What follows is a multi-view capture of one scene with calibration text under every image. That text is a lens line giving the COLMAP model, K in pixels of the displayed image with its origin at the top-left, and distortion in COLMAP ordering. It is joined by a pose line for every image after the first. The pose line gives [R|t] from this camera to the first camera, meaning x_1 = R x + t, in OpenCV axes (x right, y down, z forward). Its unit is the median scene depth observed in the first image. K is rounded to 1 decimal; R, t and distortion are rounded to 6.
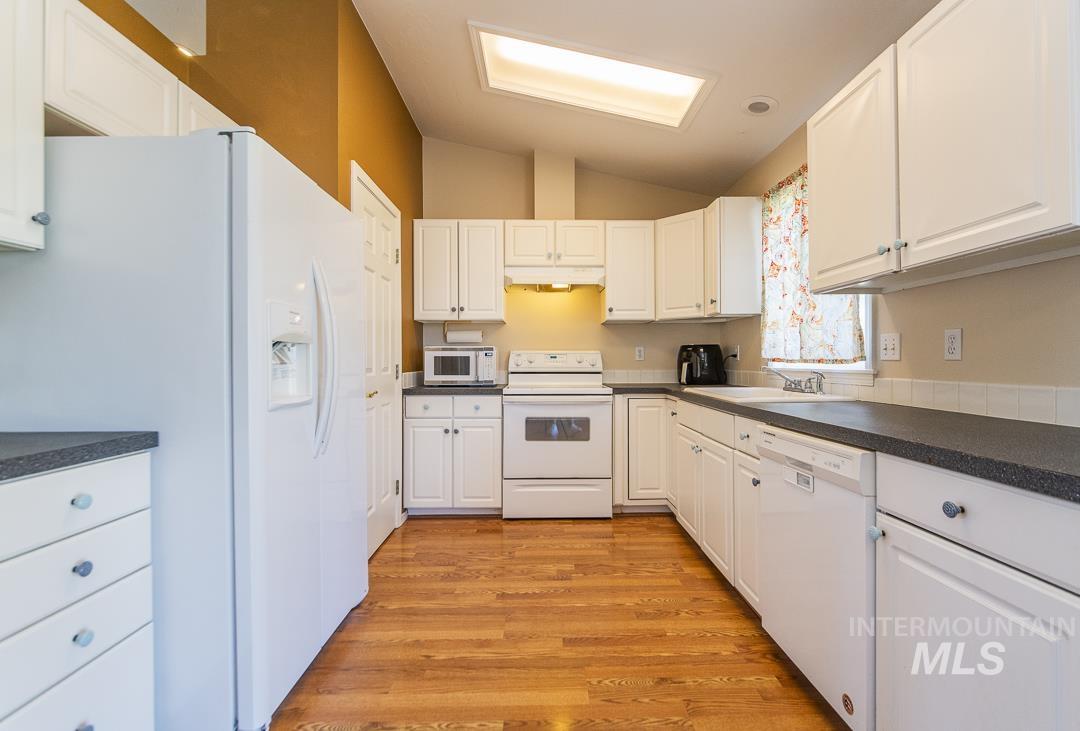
lens RADIAL K [[488.4, 0, 545.4], [0, 488.4, 347.8], [0, 0, 1]] dist [-0.011220, -0.000964]
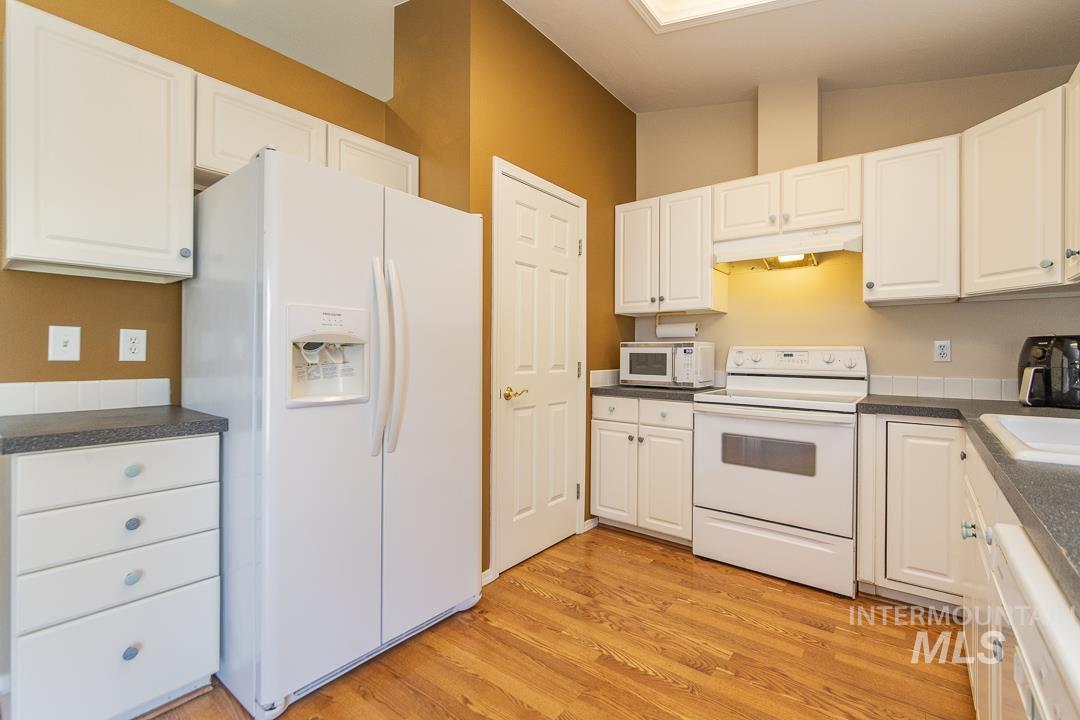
lens RADIAL K [[475.3, 0, 541.1], [0, 475.3, 345.3], [0, 0, 1]] dist [-0.002368, -0.000423]
pose [[0.774220, -0.003325, -0.632908, 0.216842], [0.008582, 0.999949, 0.005245, -0.003404], [0.632858, -0.009492, 0.774209, 0.231805]]
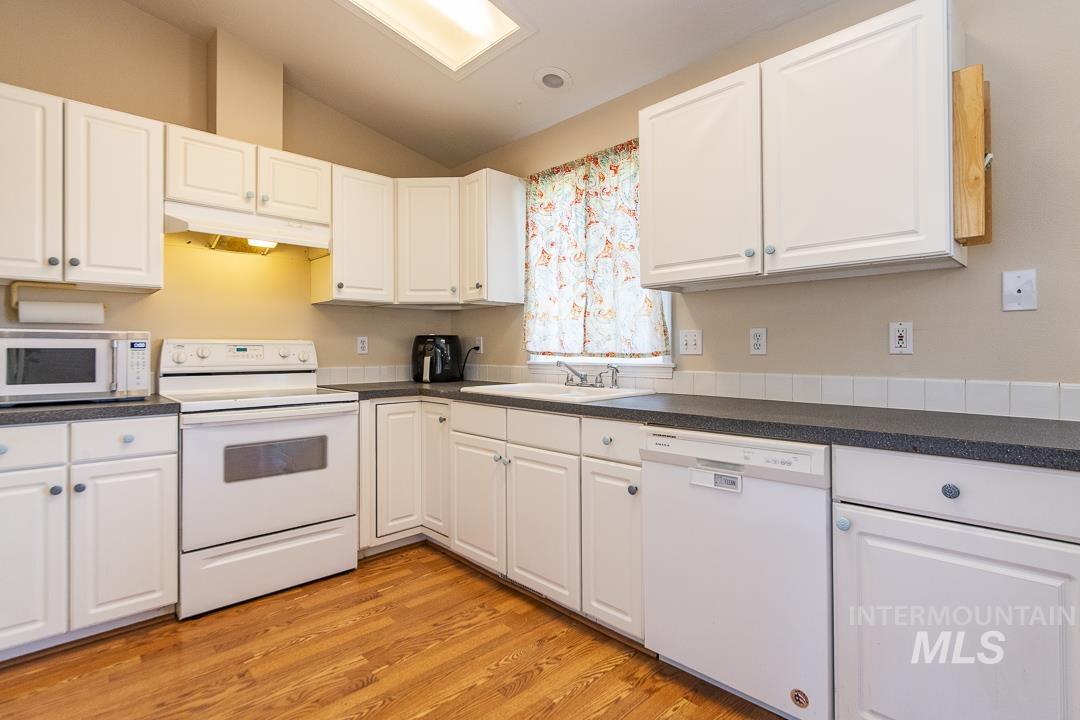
lens RADIAL K [[530.4, 0, 544.7], [0, 530.4, 337.7], [0, 0, 1]] dist [-0.003045, -0.001118]
pose [[0.729290, 0.015426, 0.684030, -0.209298], [-0.016689, 0.999849, -0.004754, -0.000566], [-0.684001, -0.007949, 0.729438, 0.222592]]
